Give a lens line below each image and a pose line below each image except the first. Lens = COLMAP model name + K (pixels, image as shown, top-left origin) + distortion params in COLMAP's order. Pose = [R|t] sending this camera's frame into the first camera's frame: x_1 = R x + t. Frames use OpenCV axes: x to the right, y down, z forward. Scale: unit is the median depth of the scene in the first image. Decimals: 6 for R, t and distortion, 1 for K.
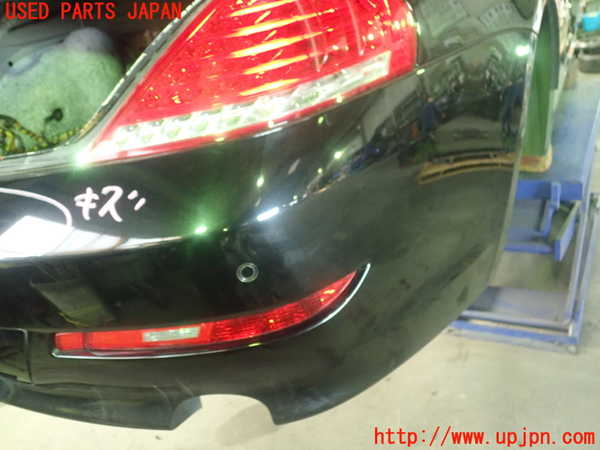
lens RADIAL K [[524.0, 0, 300.0], [0, 524.0, 225.0], [0, 0, 1]] dist [-0.062179, 0.009645]
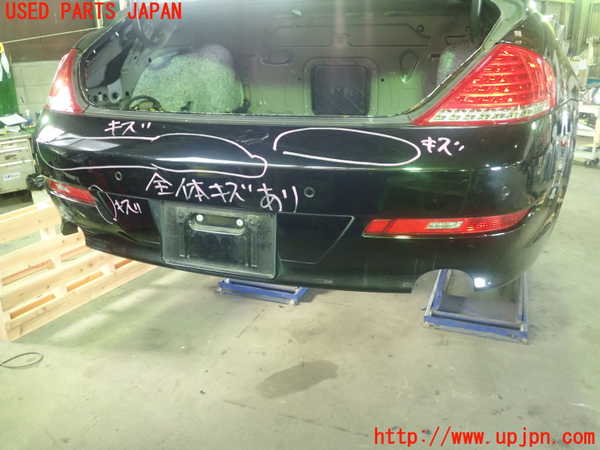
lens RADIAL K [[524.0, 0, 300.0], [0, 524.0, 225.0], [0, 0, 1]] dist [-0.062179, 0.009645]
pose [[0.970894, 0.121165, 0.206601, -0.440084], [-0.100428, 0.989054, -0.108102, 0.180998], [-0.217437, 0.084208, 0.972435, -0.264108]]
